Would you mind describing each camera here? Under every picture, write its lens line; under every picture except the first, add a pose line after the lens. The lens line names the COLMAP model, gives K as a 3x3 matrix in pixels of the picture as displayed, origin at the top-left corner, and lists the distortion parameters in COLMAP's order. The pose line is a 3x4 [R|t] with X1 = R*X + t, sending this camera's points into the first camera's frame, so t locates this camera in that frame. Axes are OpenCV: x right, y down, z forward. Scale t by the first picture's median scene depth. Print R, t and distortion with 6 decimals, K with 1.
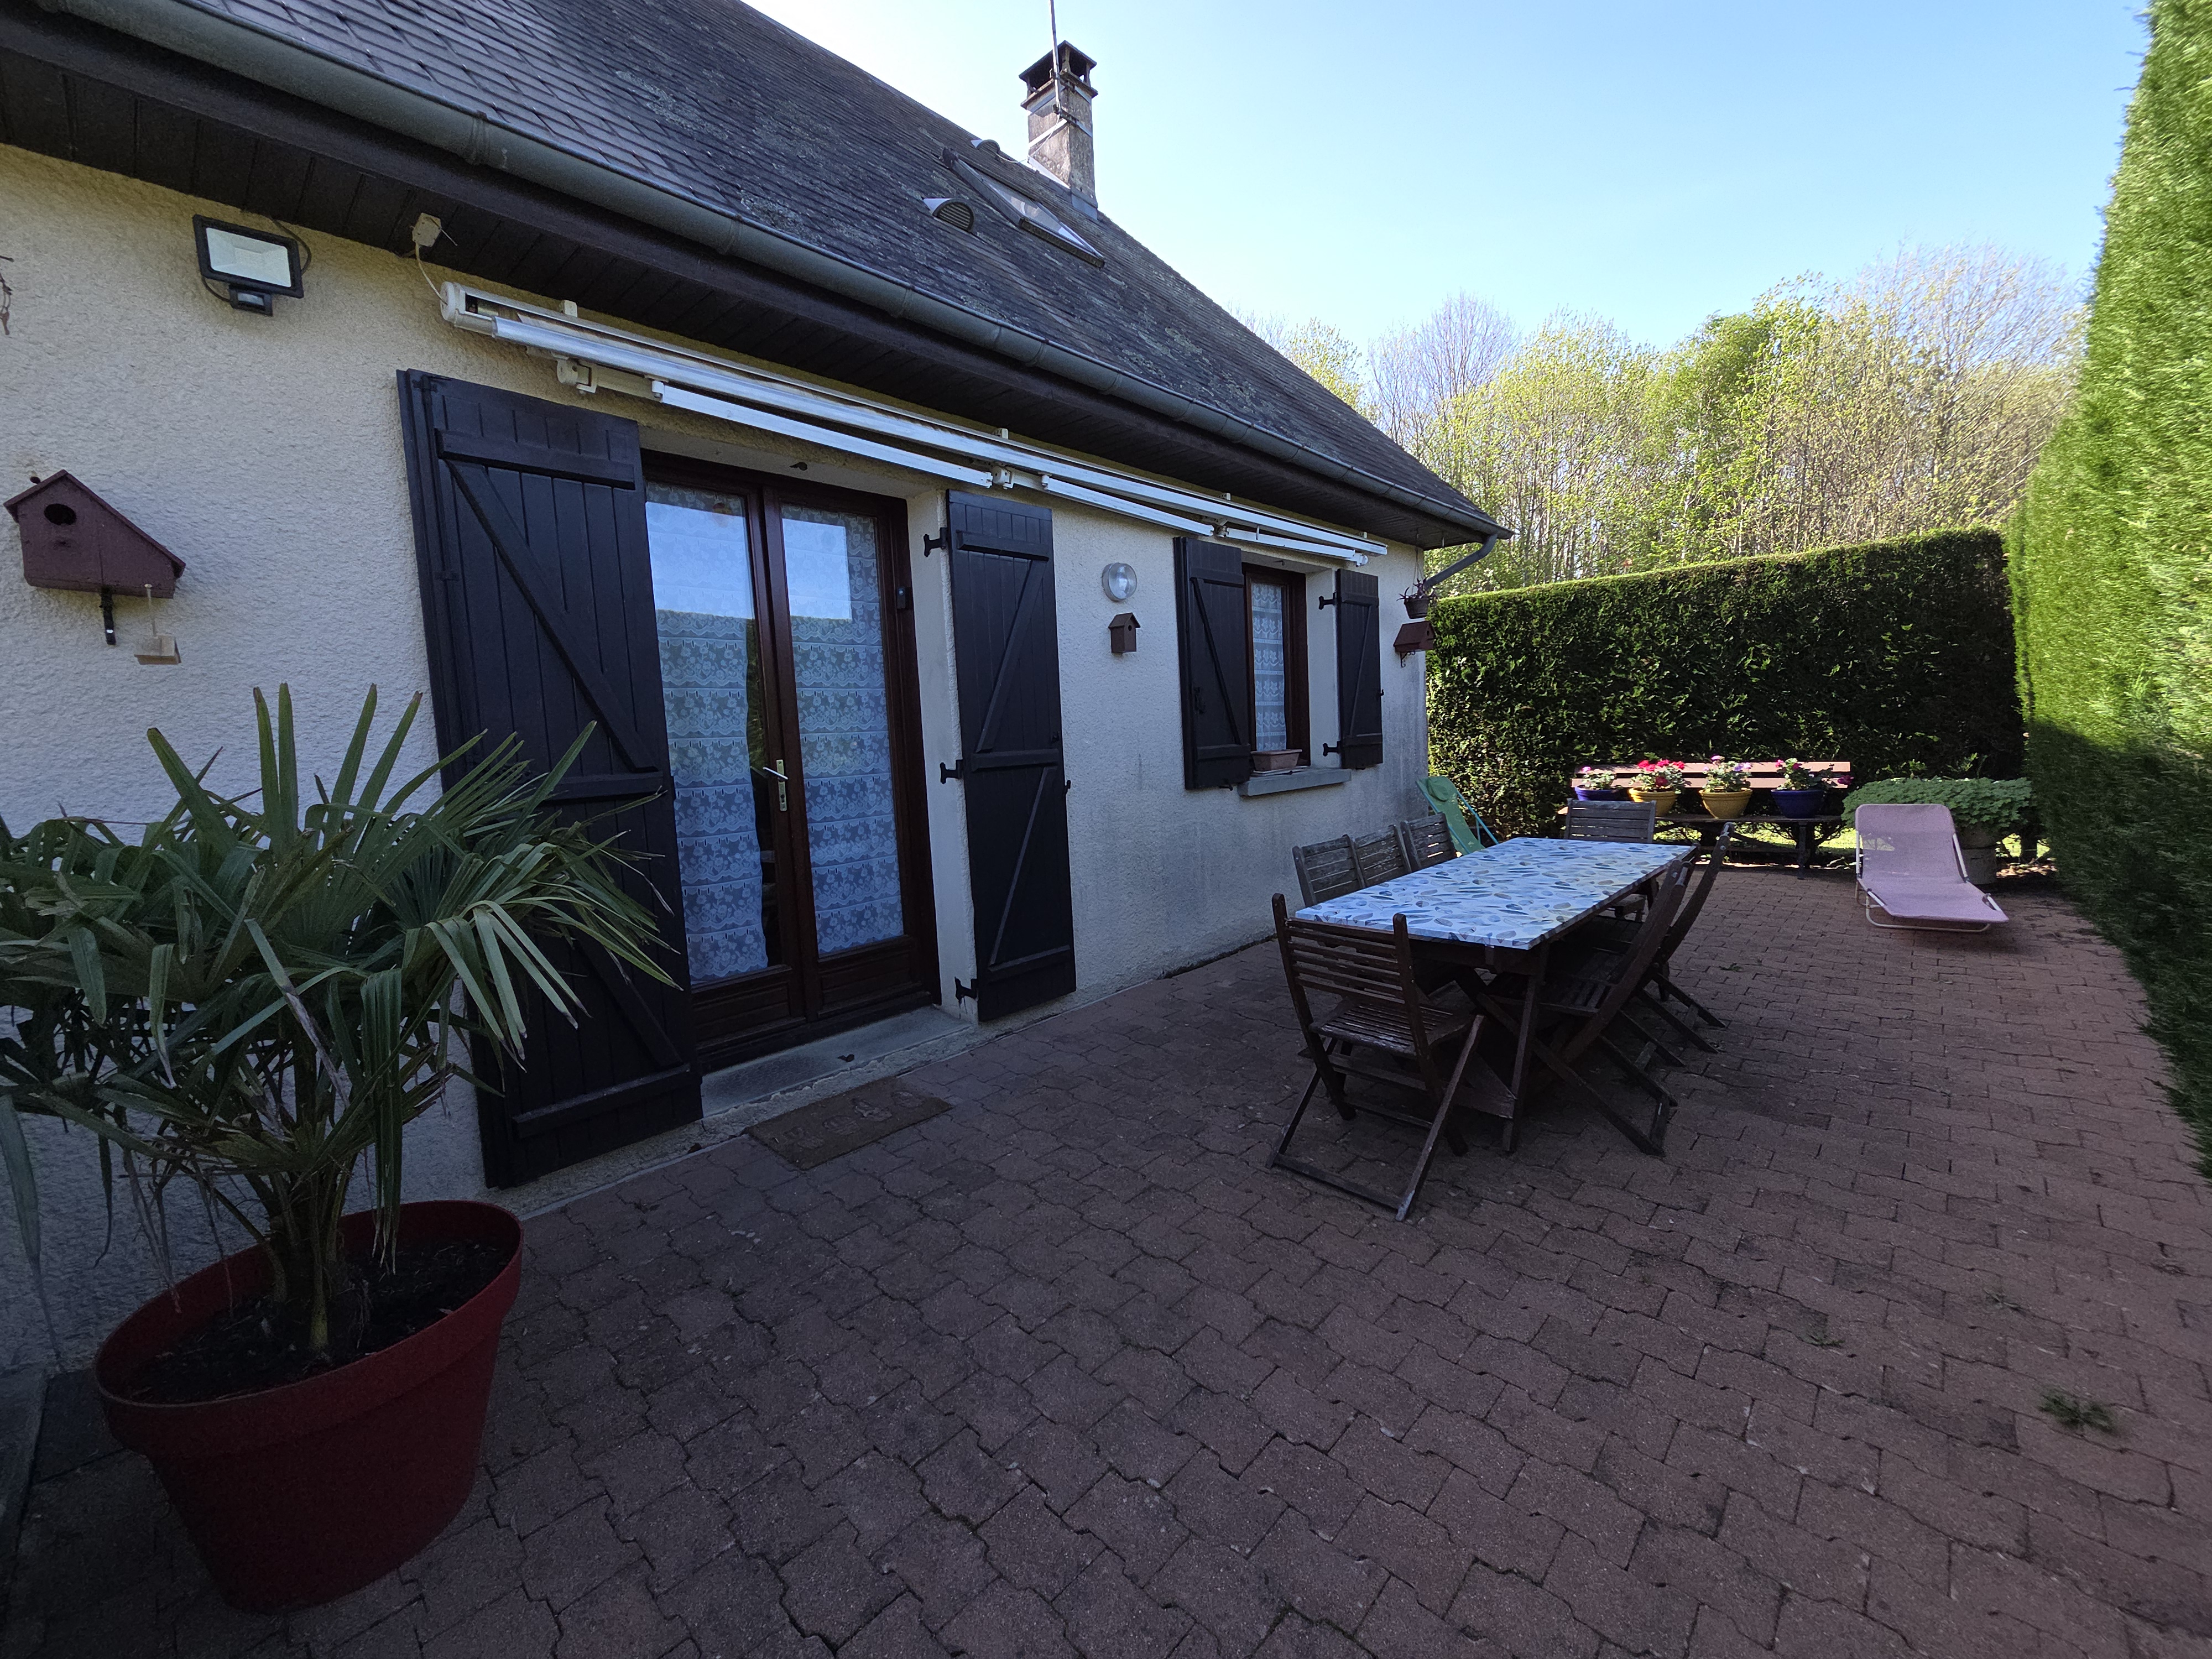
lens RADIAL K [[900.4, 0, 1081.7], [0, 900.4, 832.0], [0, 0, 1]] dist [0.004415, -0.001003]
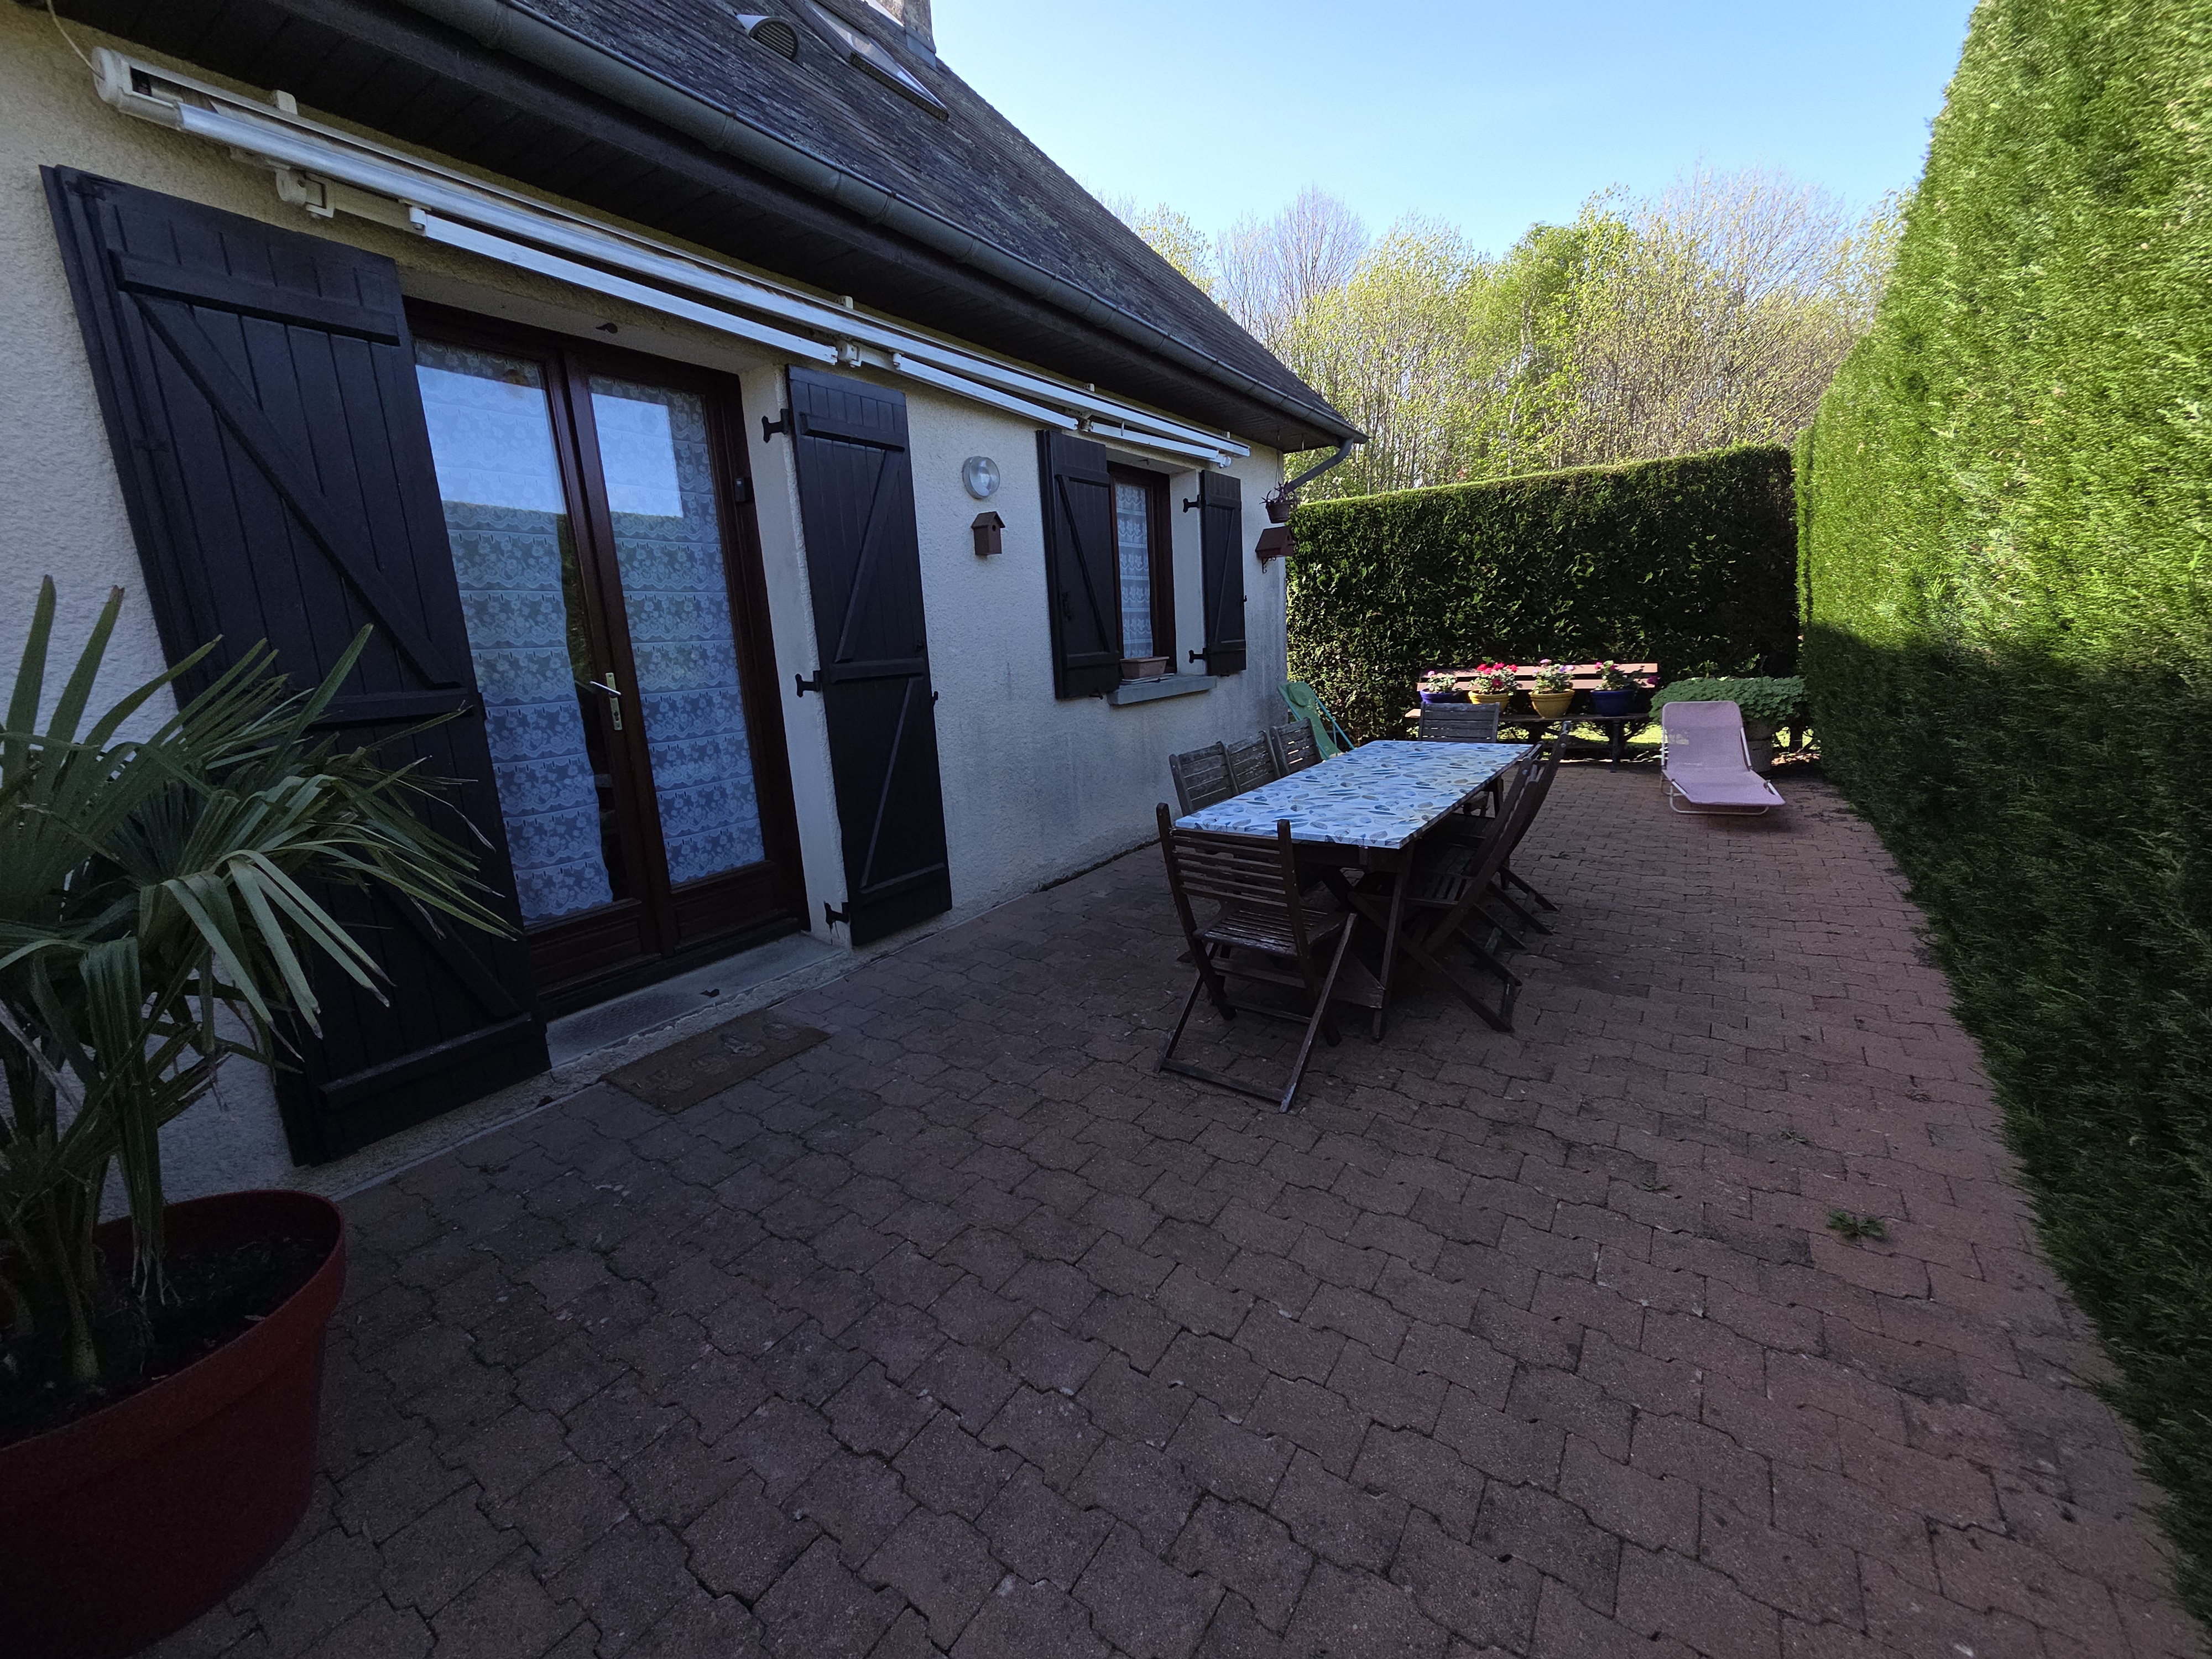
lens RADIAL K [[900.4, 0, 1088.1], [0, 900.4, 832.7], [0, 0, 1]] dist [0.004415, -0.001003]
pose [[0.986716, -0.040141, 0.157416, -0.014200], [0.024426, 0.994635, 0.100520, -0.000634], [-0.160606, -0.095339, 0.982403, 0.029318]]
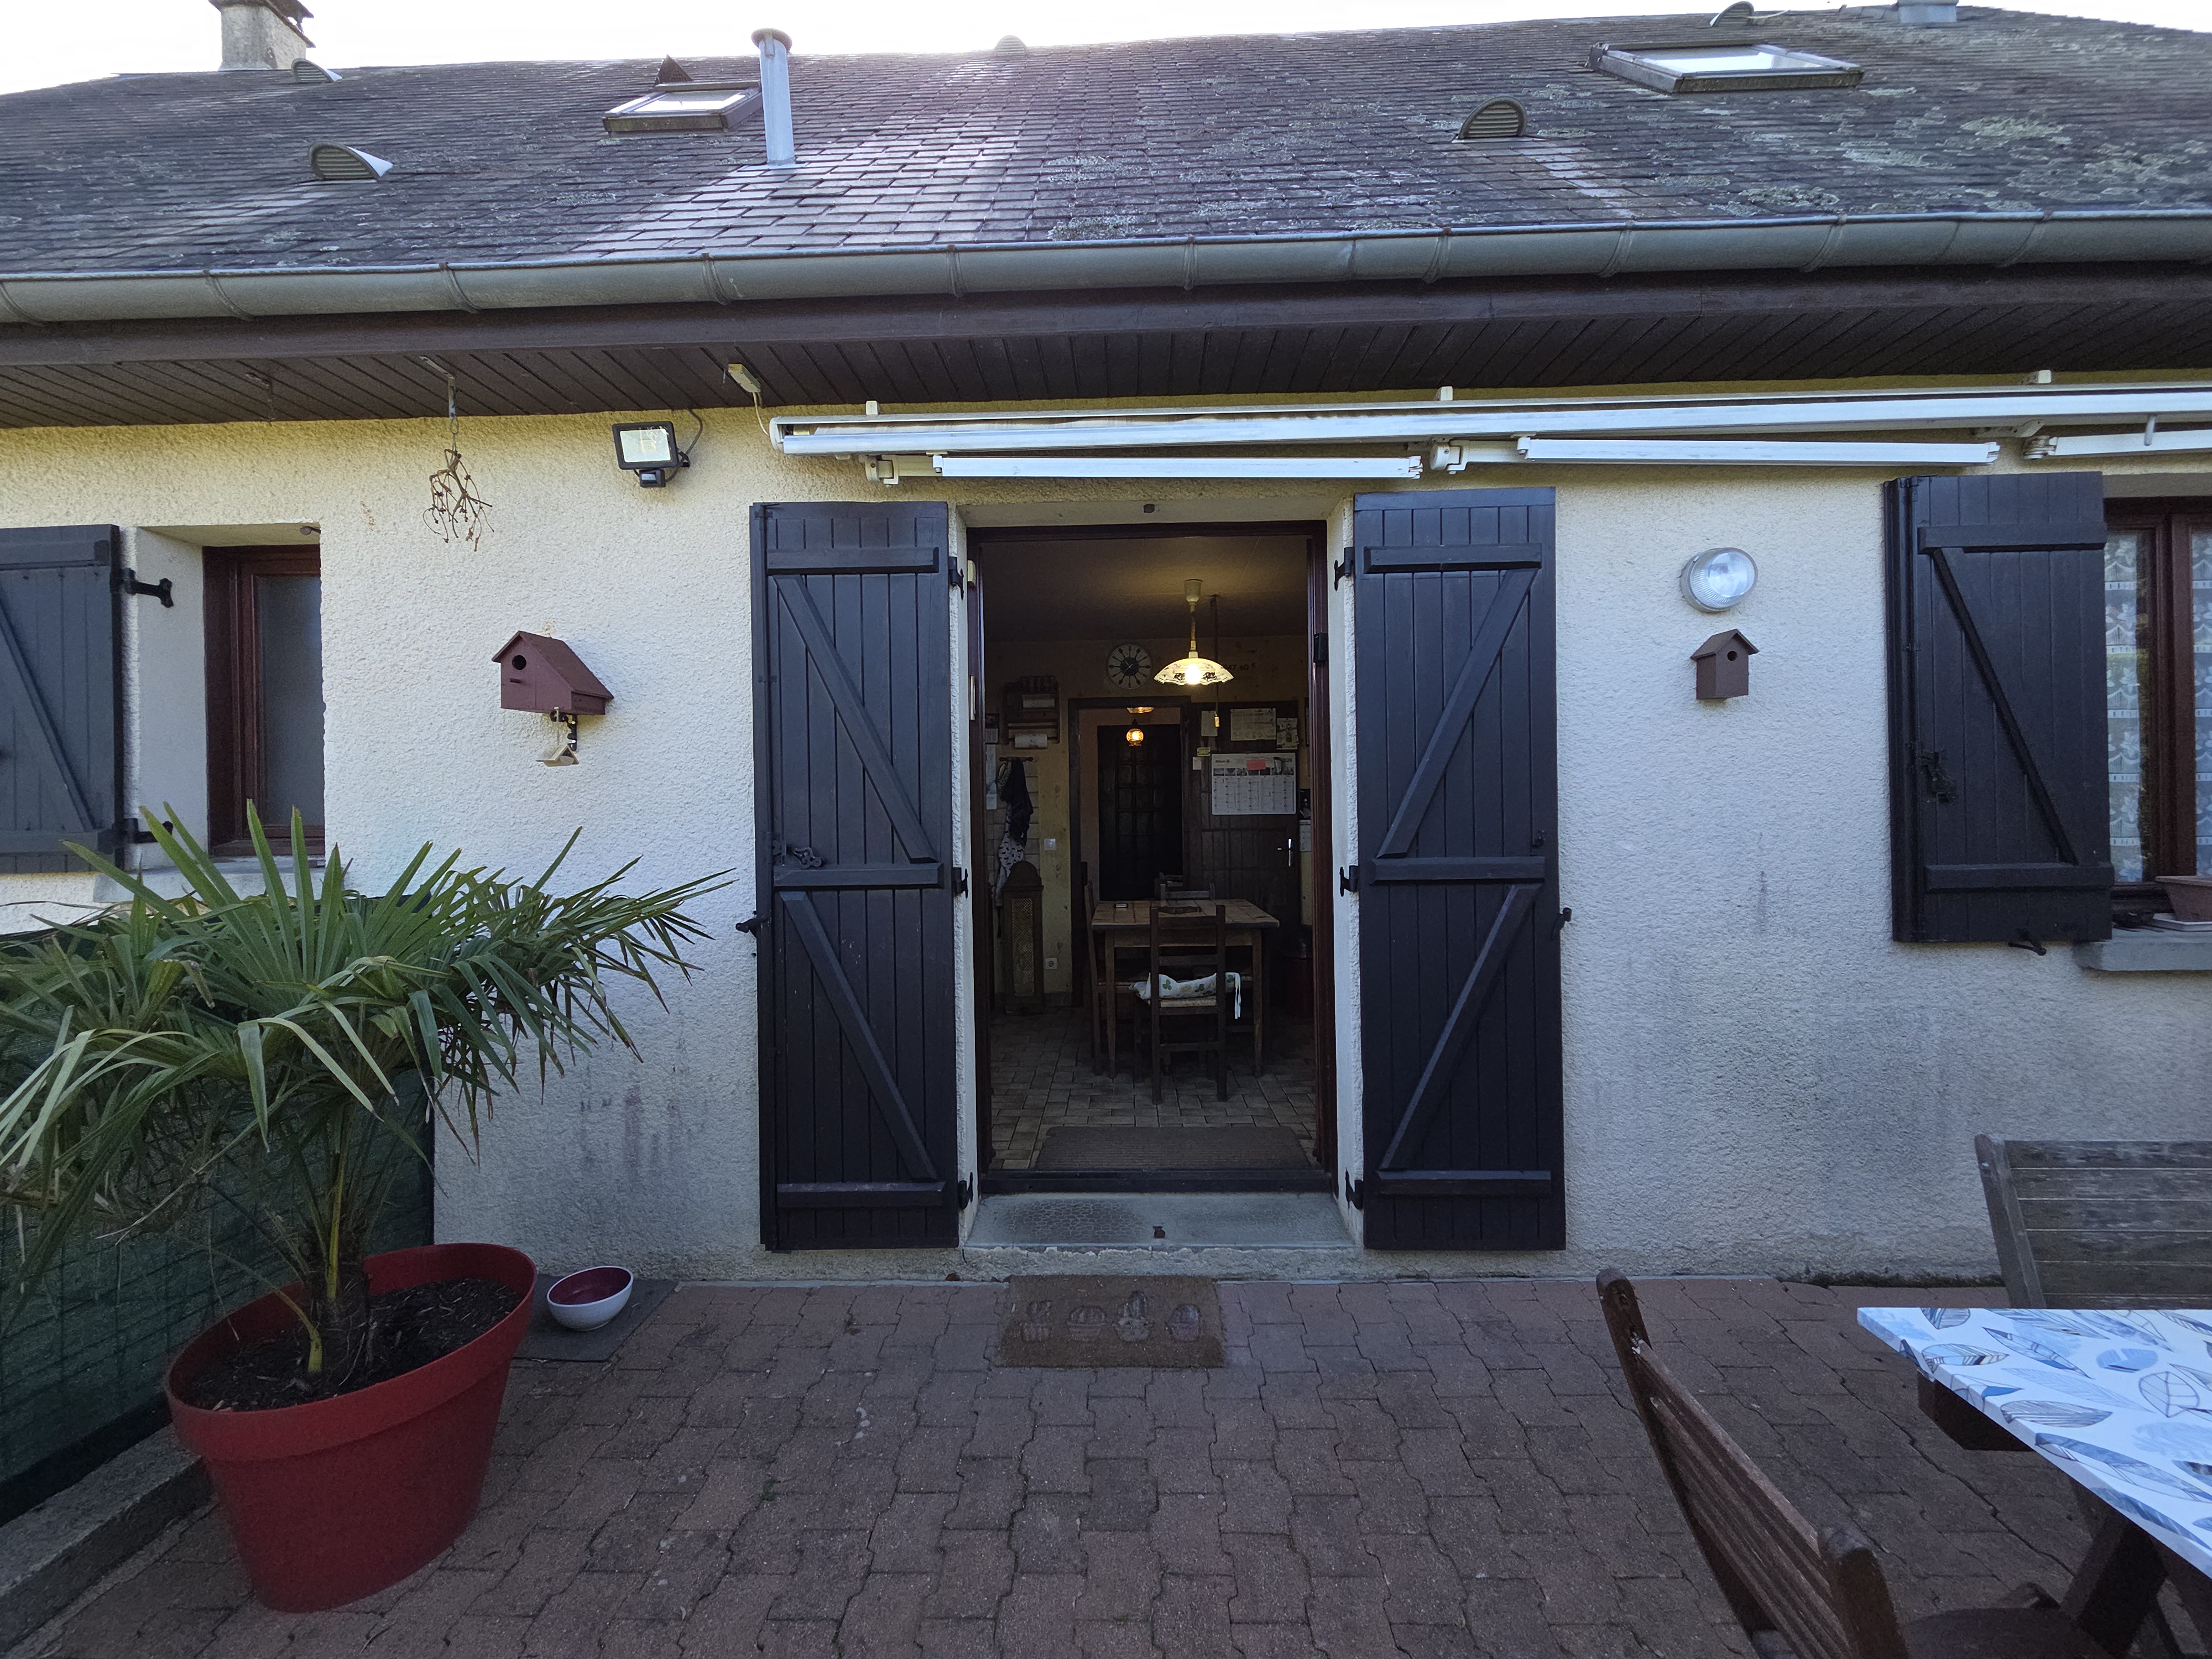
lens RADIAL K [[900.4, 0, 1066.6], [0, 900.4, 829.3], [0, 0, 1]] dist [0.004415, -0.001003]
pose [[0.662545, 0.047080, -0.747541, 0.270012], [-0.096802, 0.995035, -0.023128, -0.077859], [0.742741, 0.087687, 0.663813, 0.395025]]
